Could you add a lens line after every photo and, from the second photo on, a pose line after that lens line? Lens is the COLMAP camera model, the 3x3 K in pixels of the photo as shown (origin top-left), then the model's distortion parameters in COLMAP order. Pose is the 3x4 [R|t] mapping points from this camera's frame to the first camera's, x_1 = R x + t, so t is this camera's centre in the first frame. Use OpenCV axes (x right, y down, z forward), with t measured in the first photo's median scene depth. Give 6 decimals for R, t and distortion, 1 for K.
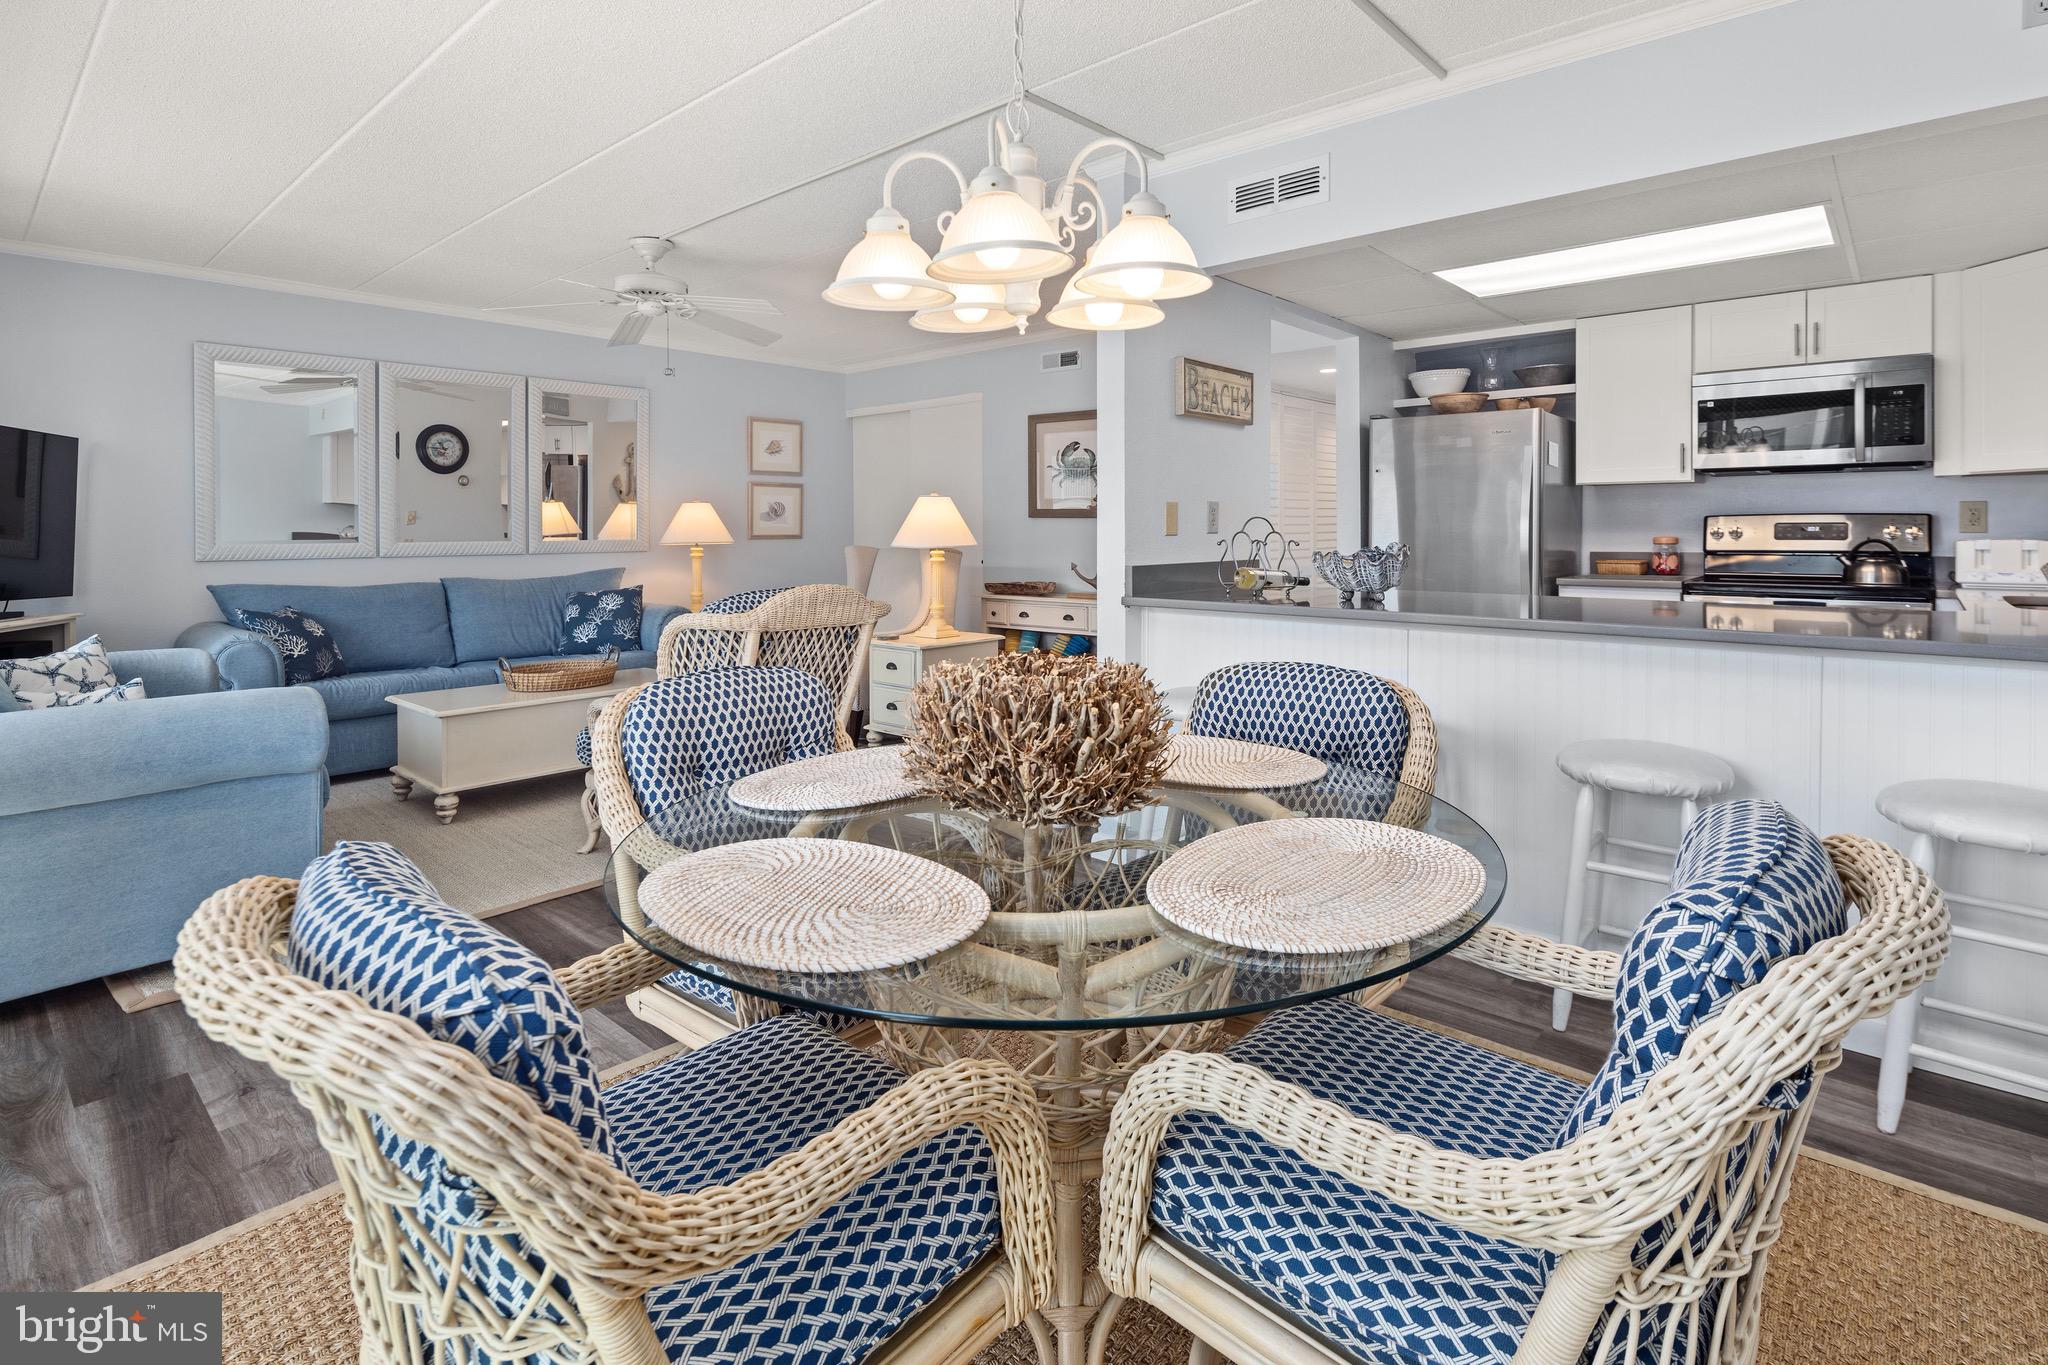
lens RADIAL K [[990.7, 0, 1030.2], [0, 990.7, 532.9], [0, 0, 1]] dist [0.002852, -0.000767]
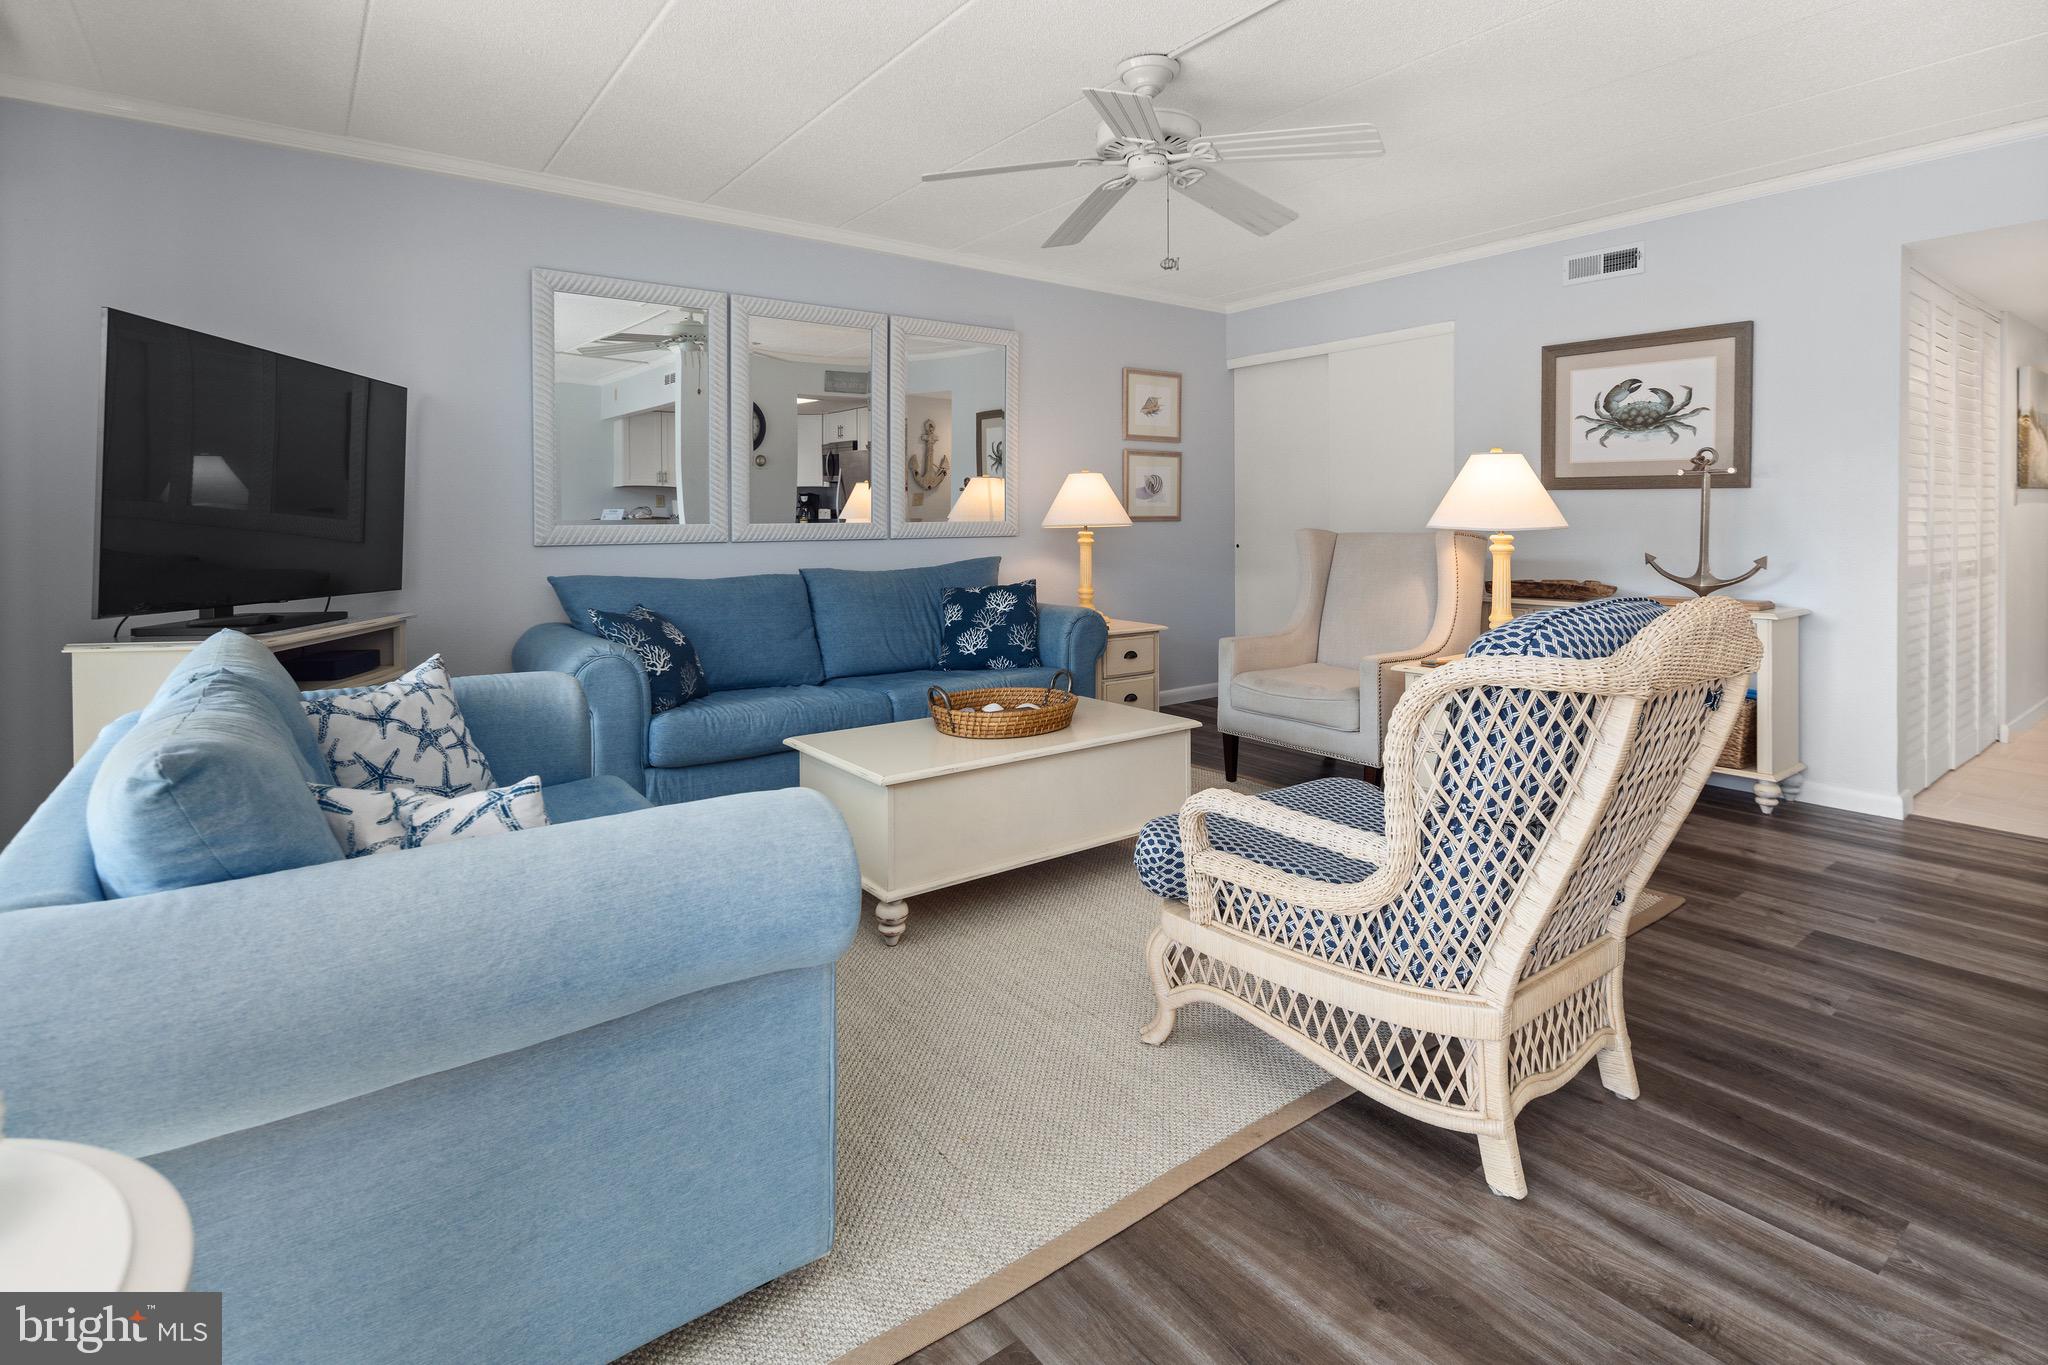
lens RADIAL K [[990.7, 0, 1030.2], [0, 990.7, 532.9], [0, 0, 1]] dist [0.002852, -0.000767]
pose [[0.981052, 0.001361, -0.193740, -0.310563], [0.000783, 0.999939, 0.010988, 0.010212], [0.193743, -0.010931, 0.980991, 0.312911]]
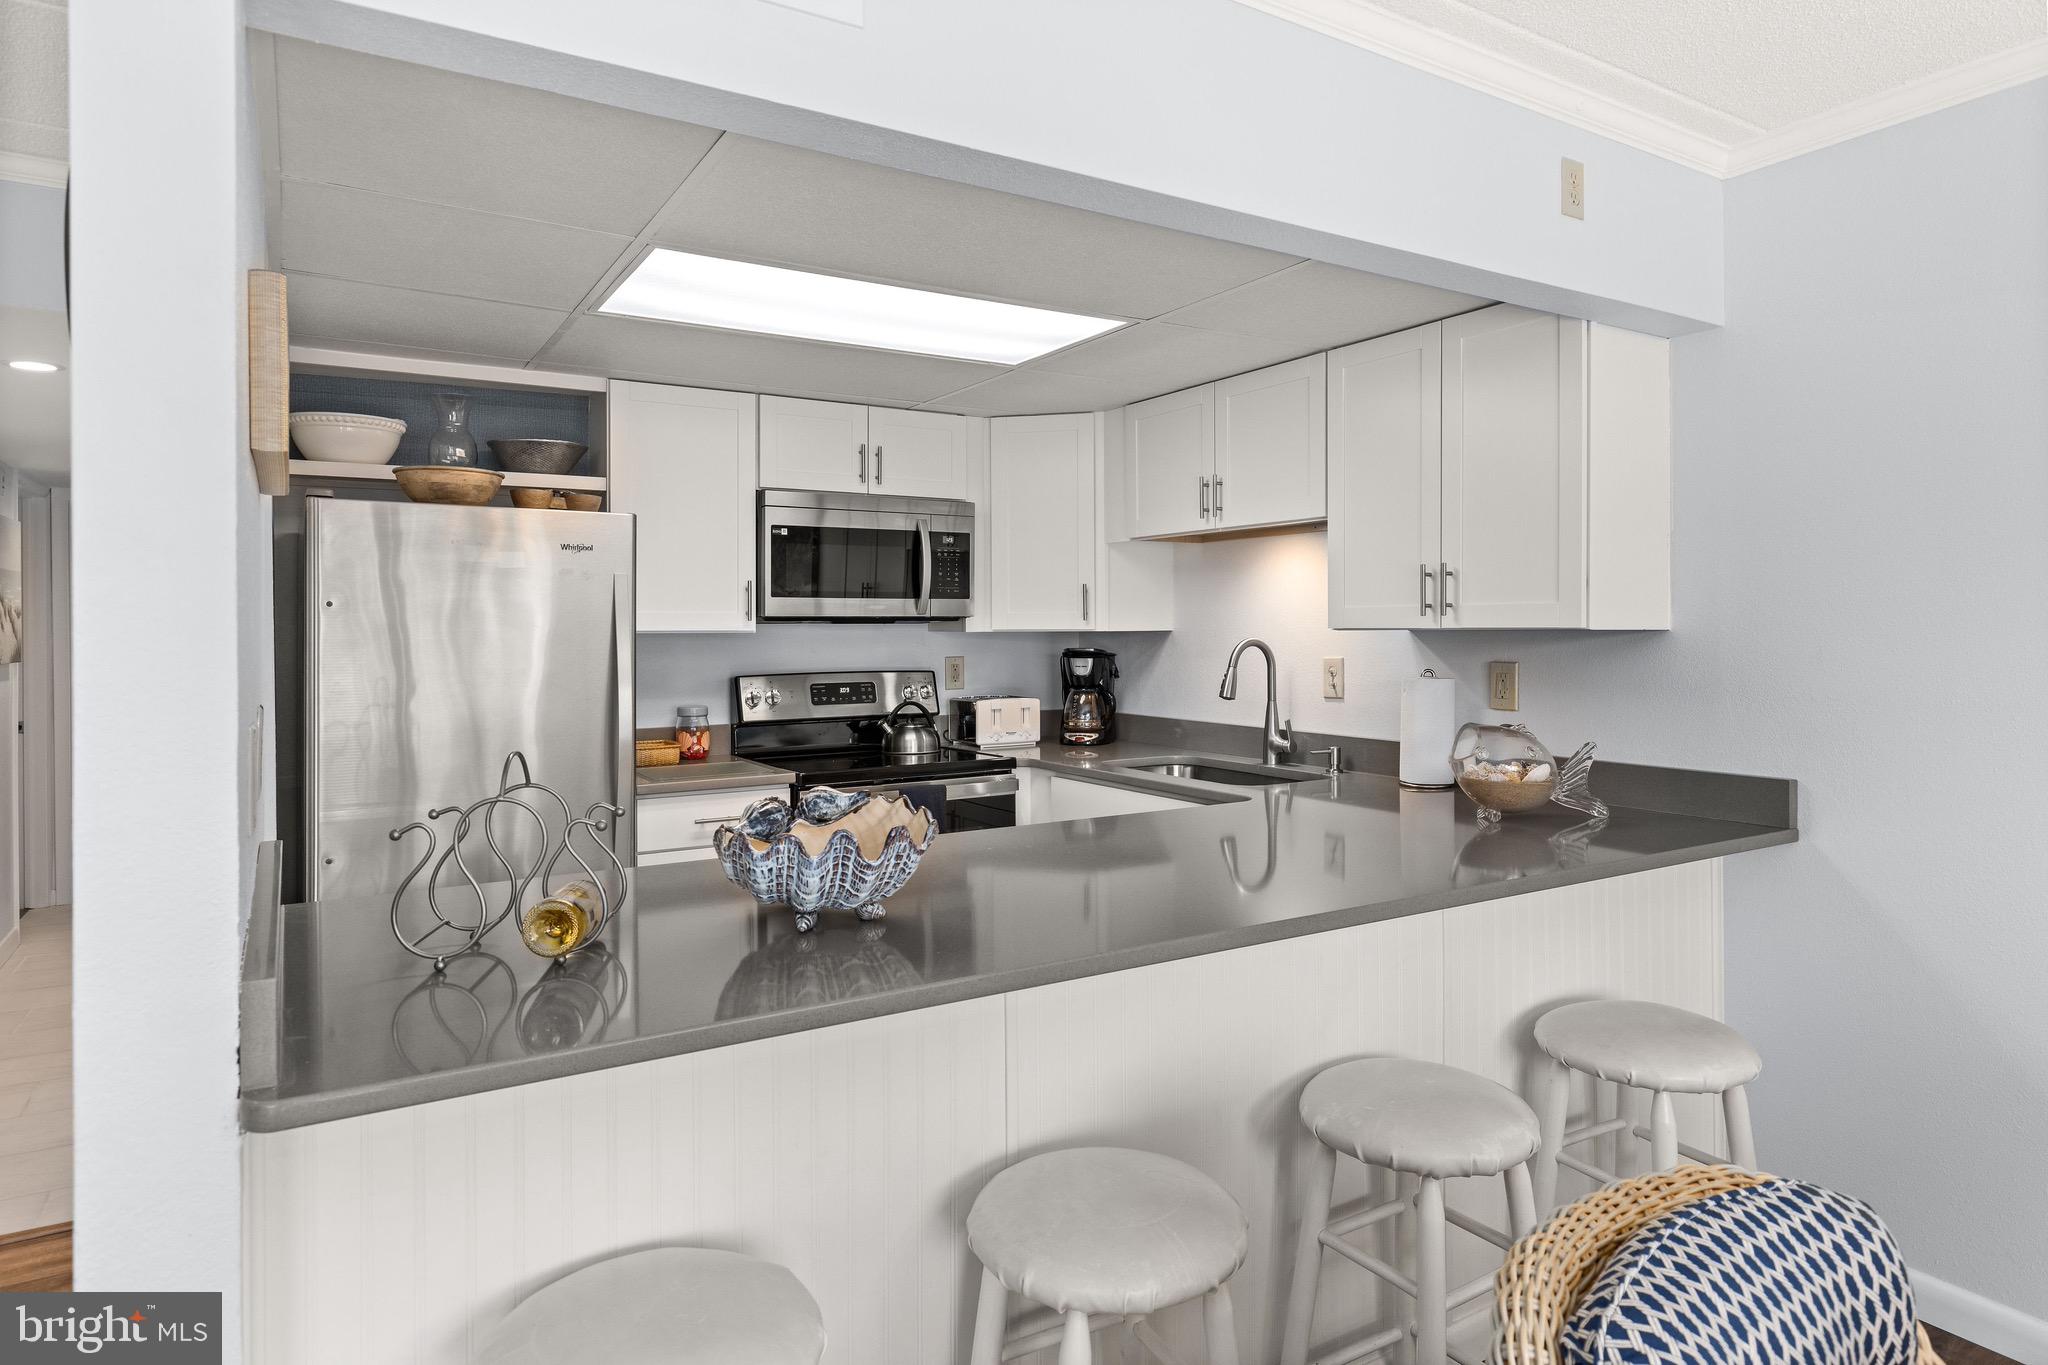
lens RADIAL K [[1186.4, 0, 1020.3], [0, 1186.4, 640.6], [0, 0, 1]] dist [-0.002644, 0.000024]
pose [[0.289563, -0.008317, 0.957123, -0.114095], [0.009543, 0.999938, 0.005802, -0.045157], [-0.957111, 0.007454, 0.289624, 0.509542]]
